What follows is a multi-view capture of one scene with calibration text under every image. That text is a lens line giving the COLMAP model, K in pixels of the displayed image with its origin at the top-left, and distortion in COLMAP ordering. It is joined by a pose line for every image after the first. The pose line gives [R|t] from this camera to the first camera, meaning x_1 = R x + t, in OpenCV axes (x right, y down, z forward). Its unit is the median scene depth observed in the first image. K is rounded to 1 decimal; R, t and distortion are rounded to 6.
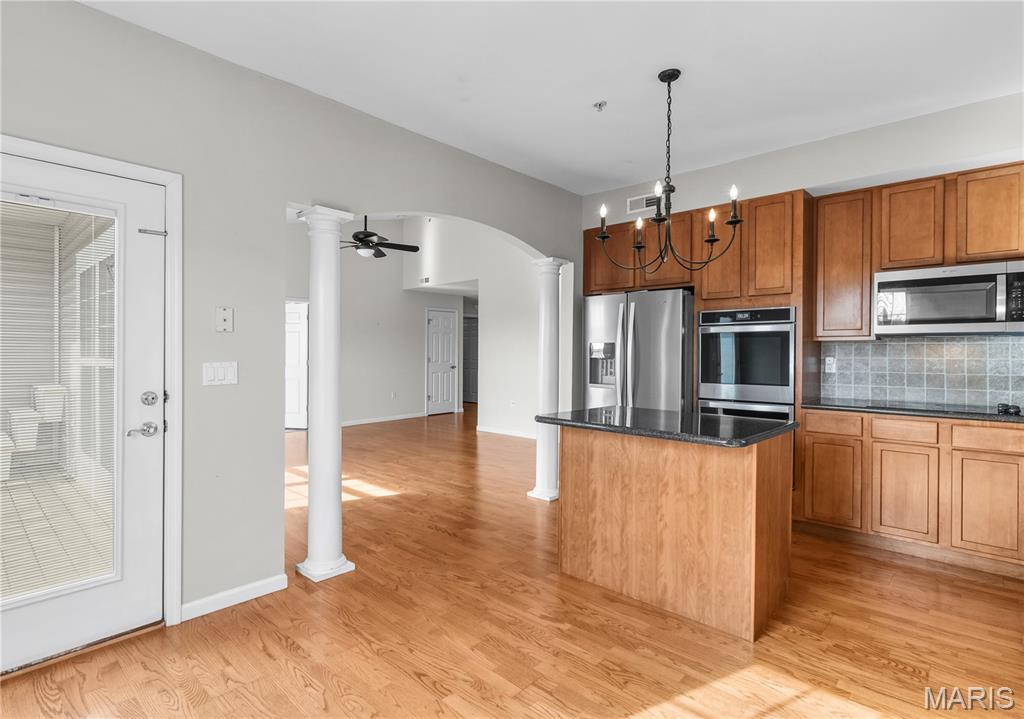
lens RADIAL K [[521.2, 0, 482.9], [0, 521.2, 353.4], [0, 0, 1]] dist [-0.000080, -0.001212]
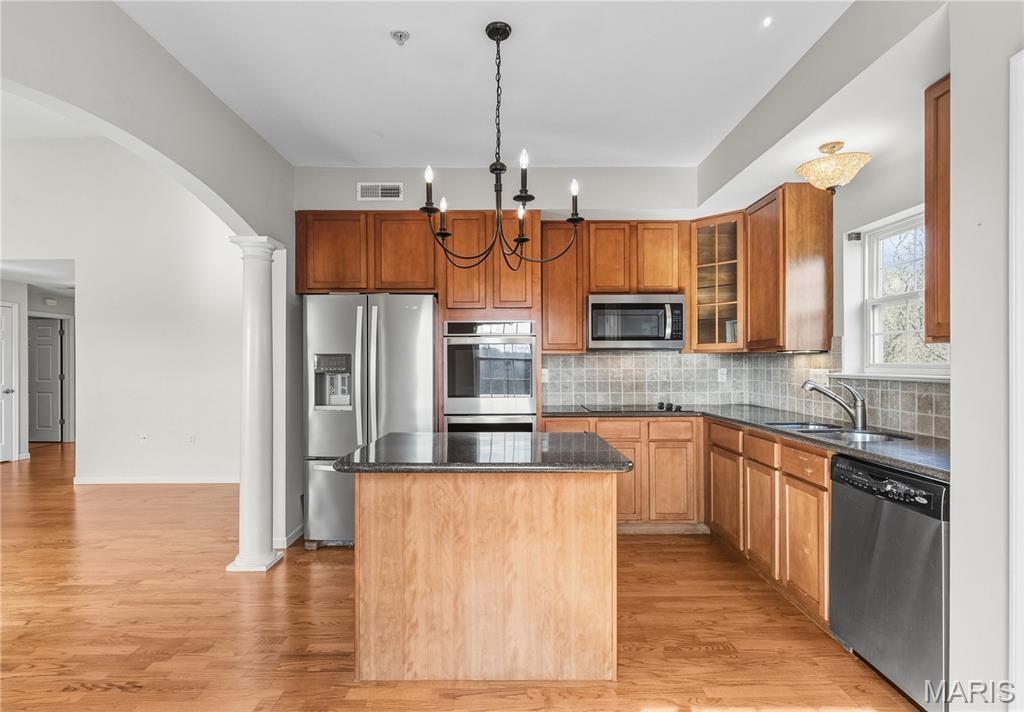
lens RADIAL K [[504.5, 0, 512.0], [0, 504.5, 365.1], [0, 0, 1]] dist [0.001838, -0.000449]
pose [[0.713054, -0.005894, 0.701084, -0.166246], [0.009201, 0.999957, -0.000952, -0.000124], [-0.701049, 0.007130, 0.713078, 0.354465]]
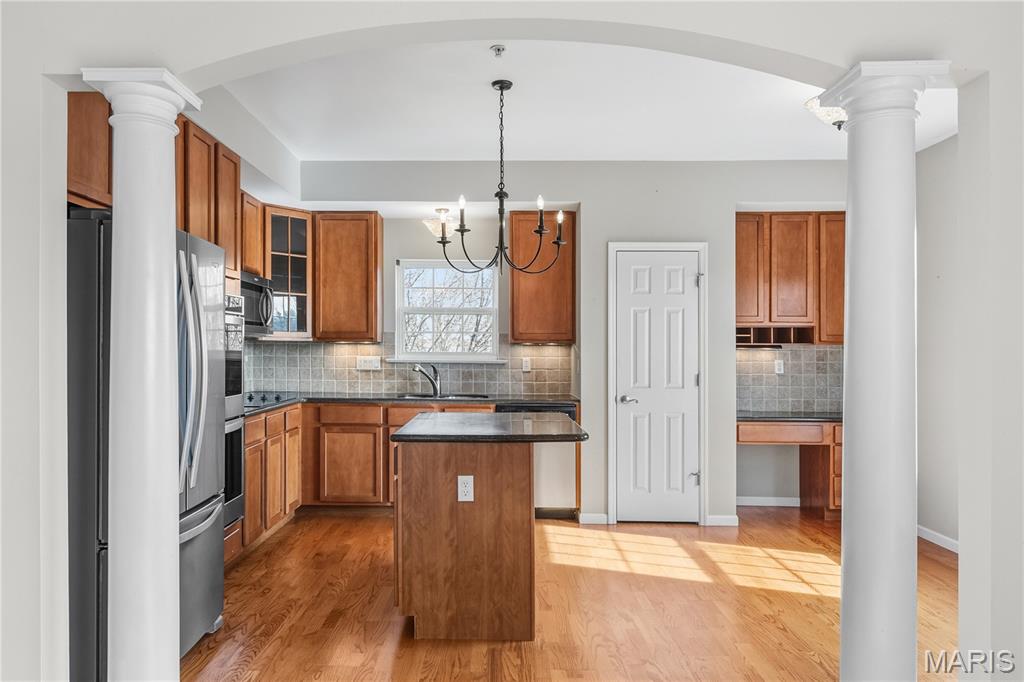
lens RADIAL K [[655.9, 0, 476.7], [0, 655.9, 344.6], [0, 0, 1]] dist [0.002131, -0.003228]
pose [[-0.676829, -0.000767, 0.736140, -0.477946], [-0.003267, 0.999993, -0.001962, -0.015487], [-0.736133, -0.003733, -0.676826, 1.624363]]
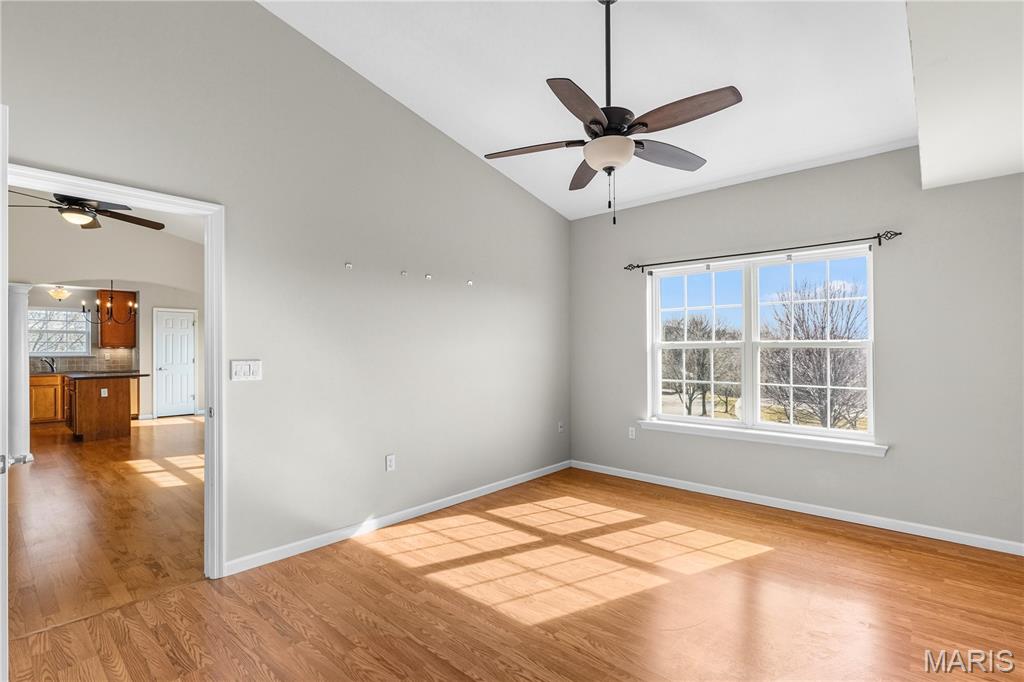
lens RADIAL K [[478.8, 0, 513.9], [0, 478.8, 341.6], [0, 0, 1]] dist [0.000992, -0.000240]
pose [[-0.999104, 0.001776, -0.042283, -1.579550], [0.002129, 0.999963, -0.008324, -0.027577], [0.042267, -0.008407, -0.999071, 3.295504]]
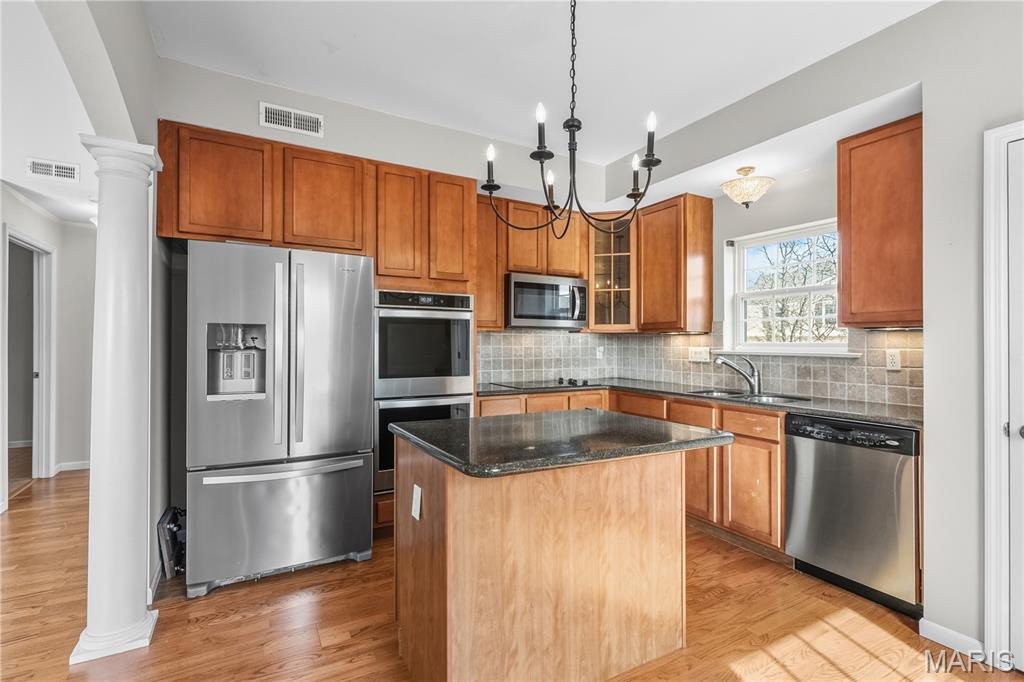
lens RADIAL K [[478.8, 0, 519.0], [0, 478.8, 342.4], [0, 0, 1]] dist [0.000992, -0.000240]
pose [[0.274203, 0.003209, 0.961666, -0.289474], [0.001441, 0.999992, -0.003748, 0.004407], [-0.961671, 0.002414, 0.274196, 0.756748]]
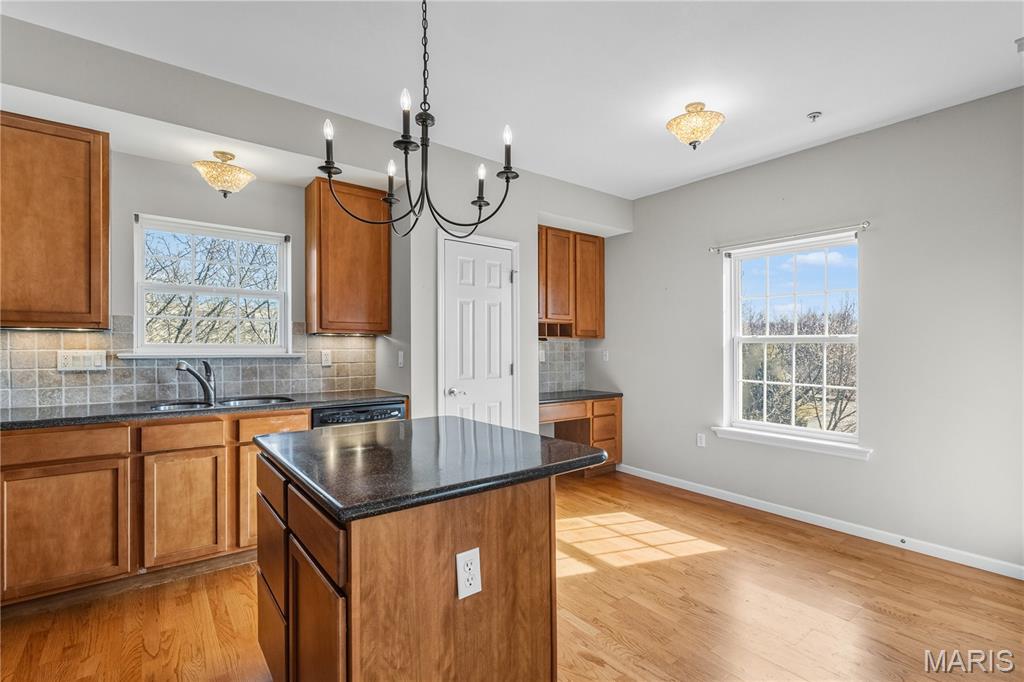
lens RADIAL K [[478.8, 0, 518.5], [0, 478.8, 342.9], [0, 0, 1]] dist [0.000992, -0.000240]
pose [[-0.990891, -0.005394, 0.134557, 0.118775], [-0.005501, 0.999985, -0.000422, -0.003984], [-0.134552, -0.001158, -0.990906, 1.395478]]
